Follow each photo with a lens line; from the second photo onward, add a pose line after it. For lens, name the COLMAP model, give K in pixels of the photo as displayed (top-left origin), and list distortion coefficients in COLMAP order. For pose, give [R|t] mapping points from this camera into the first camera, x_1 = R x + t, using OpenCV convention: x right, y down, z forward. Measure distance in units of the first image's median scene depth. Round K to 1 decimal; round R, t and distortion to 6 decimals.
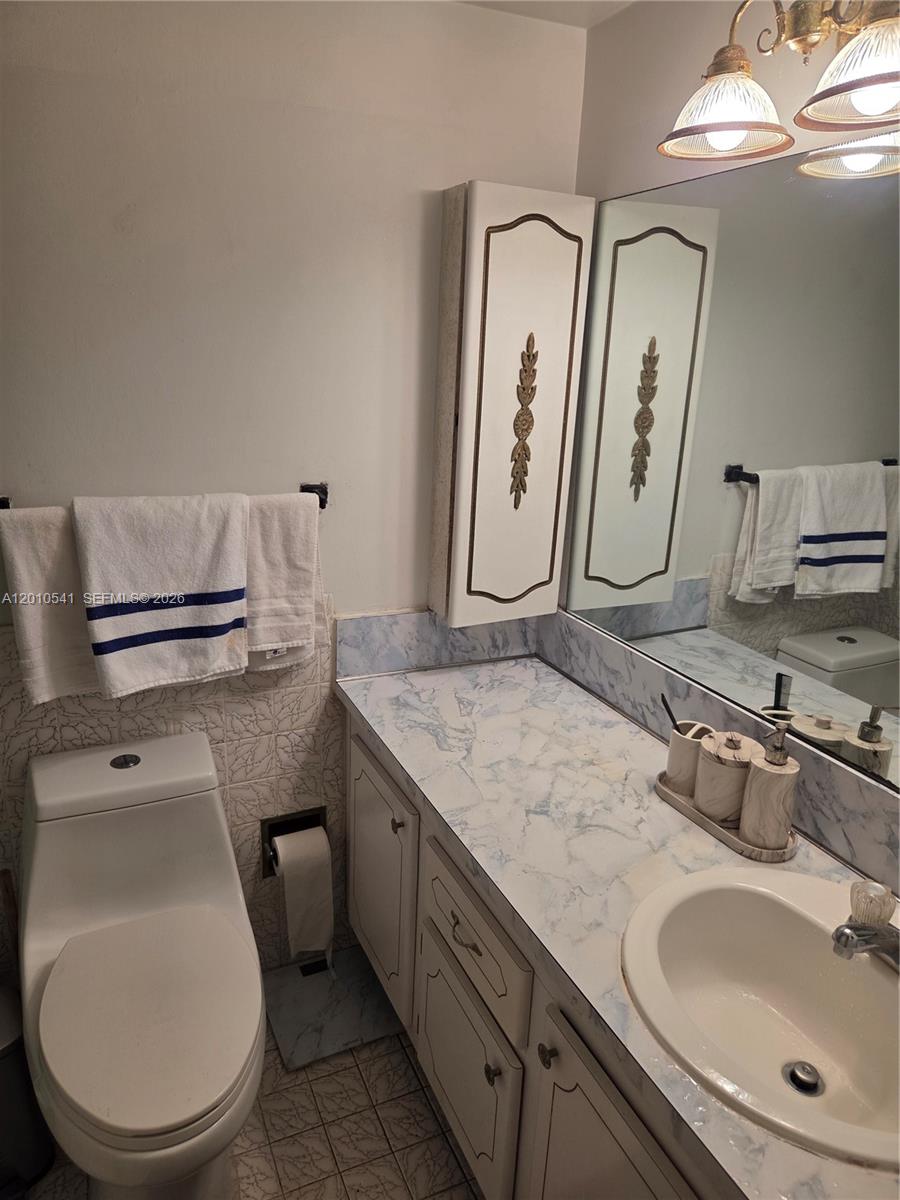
lens RADIAL K [[828.8, 0, 444.2], [0, 828.8, 600.7], [0, 0, 1]] dist [0.071692, -0.067603]
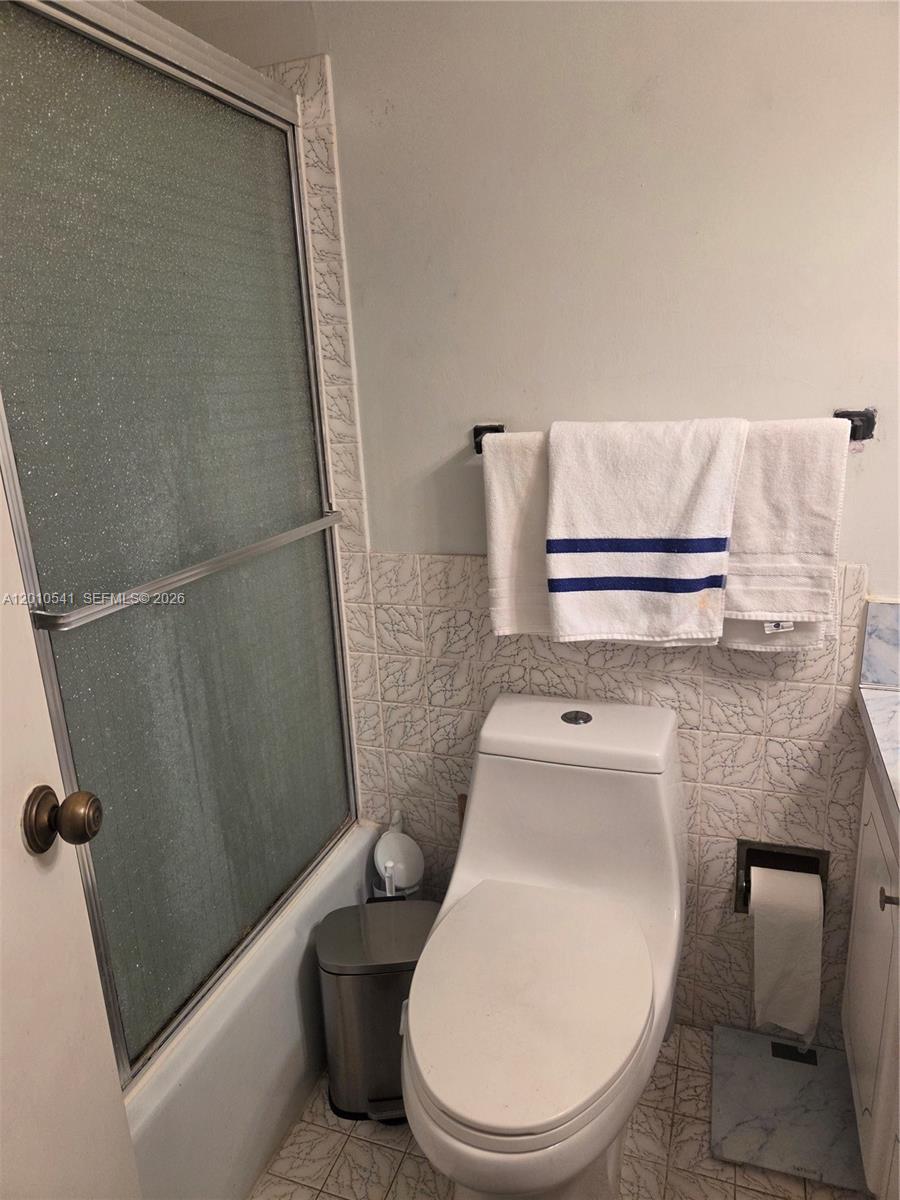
lens RADIAL K [[828.8, 0, 444.2], [0, 828.8, 600.7], [0, 0, 1]] dist [0.071692, -0.067603]
pose [[0.718137, 0.125857, -0.684426, 0.119456], [-0.141797, 0.989341, 0.033146, 0.055405], [0.681302, 0.073246, 0.728329, 0.229868]]
